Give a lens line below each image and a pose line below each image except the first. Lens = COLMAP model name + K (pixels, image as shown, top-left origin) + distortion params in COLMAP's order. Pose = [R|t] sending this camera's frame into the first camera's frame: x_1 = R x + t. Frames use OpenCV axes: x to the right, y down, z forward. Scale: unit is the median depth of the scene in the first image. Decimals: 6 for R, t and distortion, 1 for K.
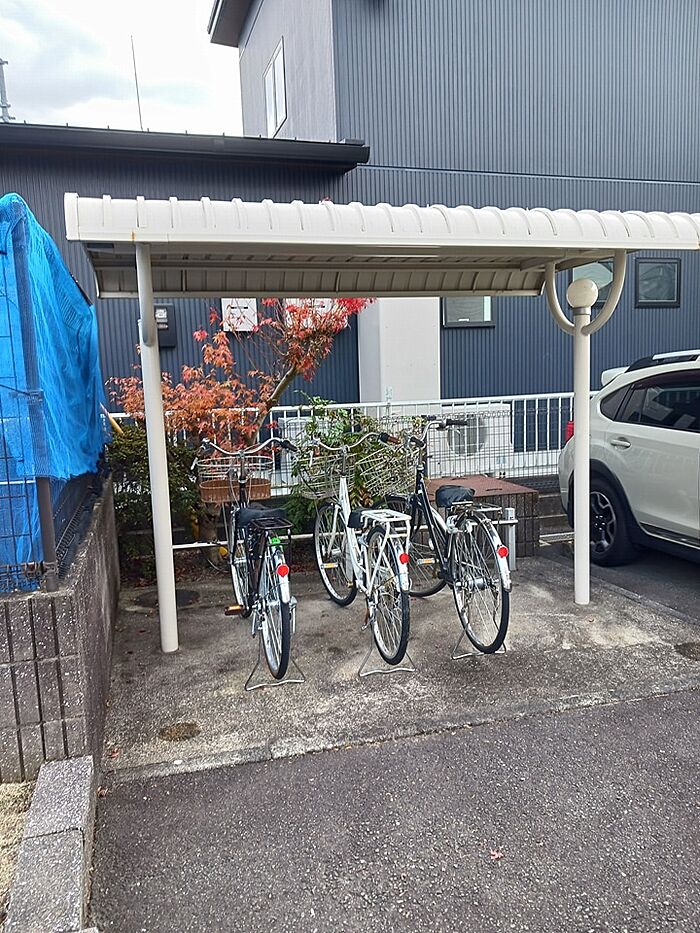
lens RADIAL K [[731.1, 0, 350.0], [0, 731.1, 466.5], [0, 0, 1]] dist [0.079746, -0.097011]
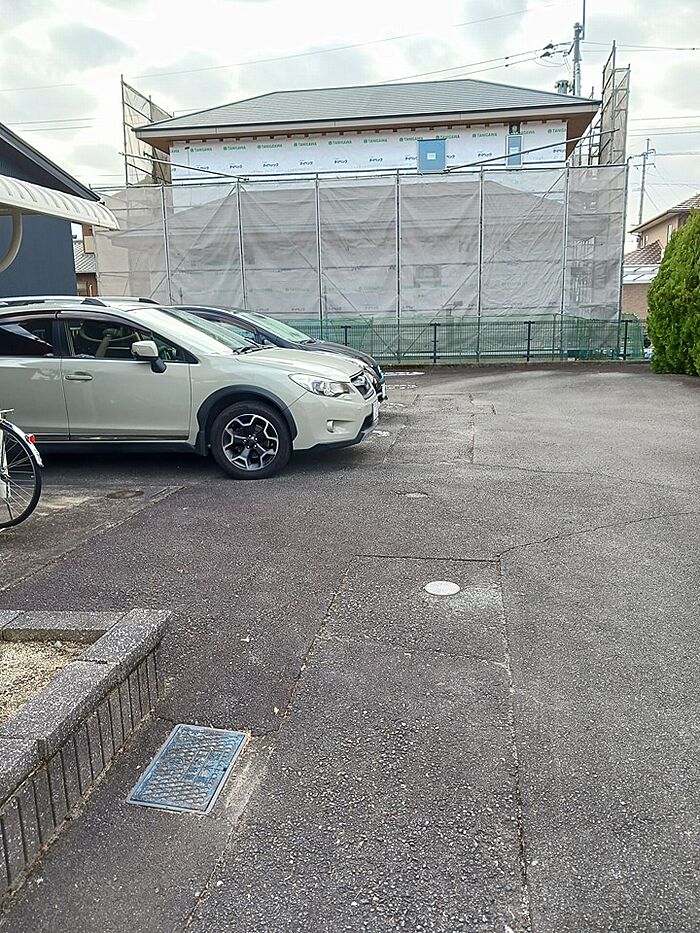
lens RADIAL K [[741.9, 0, 350.0], [0, 741.9, 466.5], [0, 0, 1]] dist [0.001463, -0.002097]
pose [[0.428583, -0.155143, 0.890083, -0.792032], [0.108738, 0.986843, 0.119650, 0.069886], [-0.896935, 0.045506, 0.439814, -0.112791]]
